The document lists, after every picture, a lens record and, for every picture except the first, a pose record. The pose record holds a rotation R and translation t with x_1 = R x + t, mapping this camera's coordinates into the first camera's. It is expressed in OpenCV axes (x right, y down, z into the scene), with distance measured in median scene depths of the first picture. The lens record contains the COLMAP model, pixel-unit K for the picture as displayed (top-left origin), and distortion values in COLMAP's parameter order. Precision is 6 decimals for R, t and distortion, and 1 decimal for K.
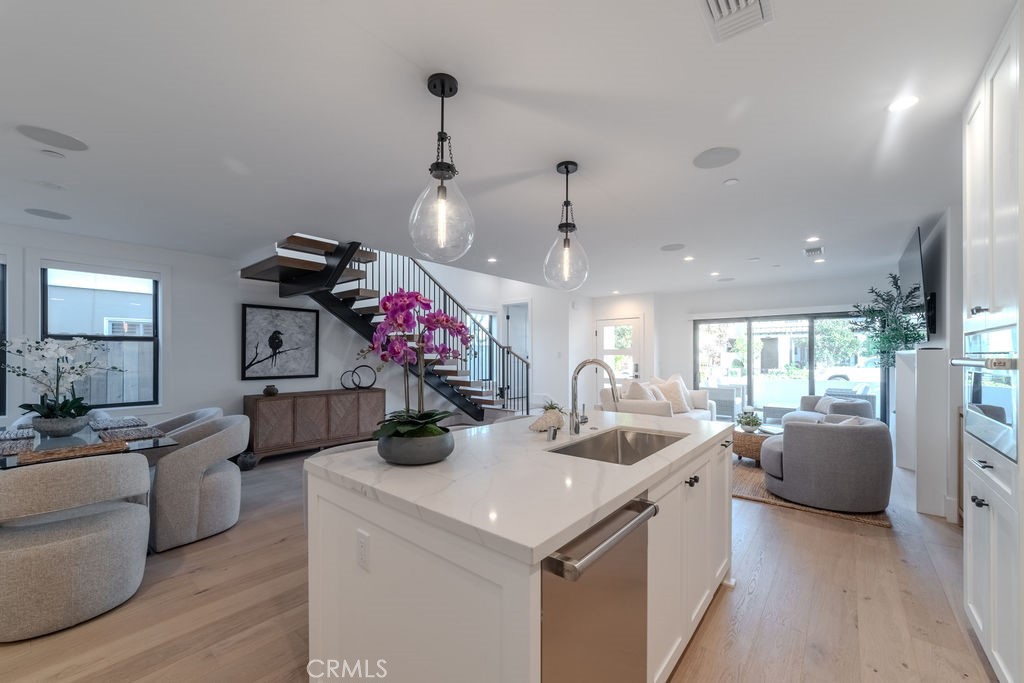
lens RADIAL K [[404.2, 0, 503.1], [0, 404.2, 351.4], [0, 0, 1]] dist [-0.001163, 0.000298]
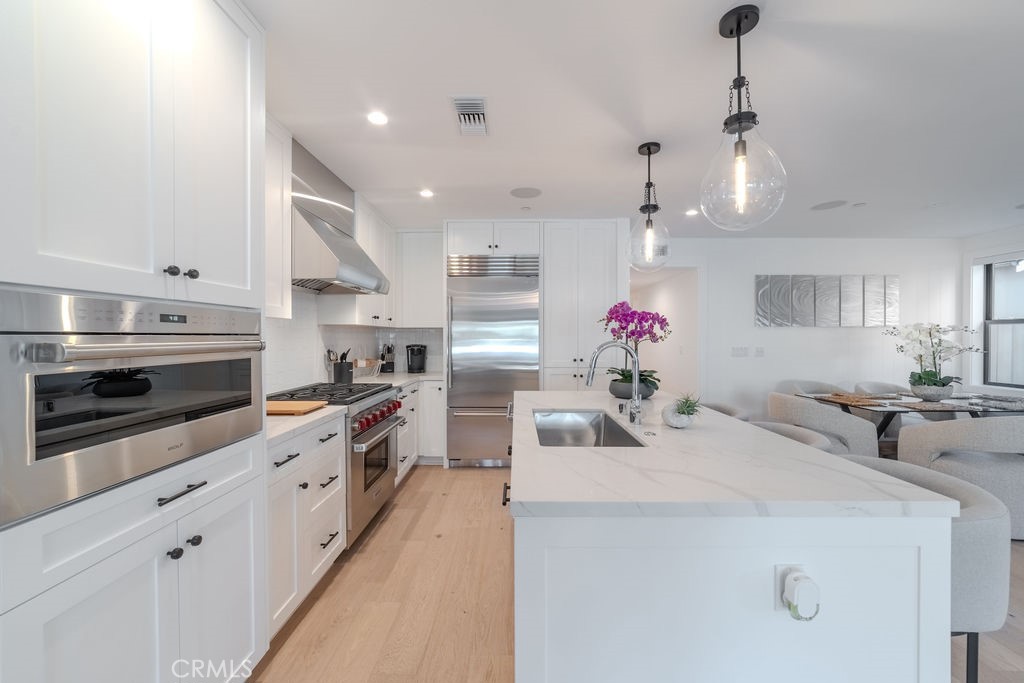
lens RADIAL K [[393.5, 0, 512.8], [0, 393.5, 340.1], [0, 0, 1]] dist [-0.029978, 0.007818]
pose [[-0.762683, 0.005088, -0.646752, 0.359180], [0.003394, 0.999987, 0.003865, 0.005600], [0.646763, 0.000752, -0.762690, 0.555494]]
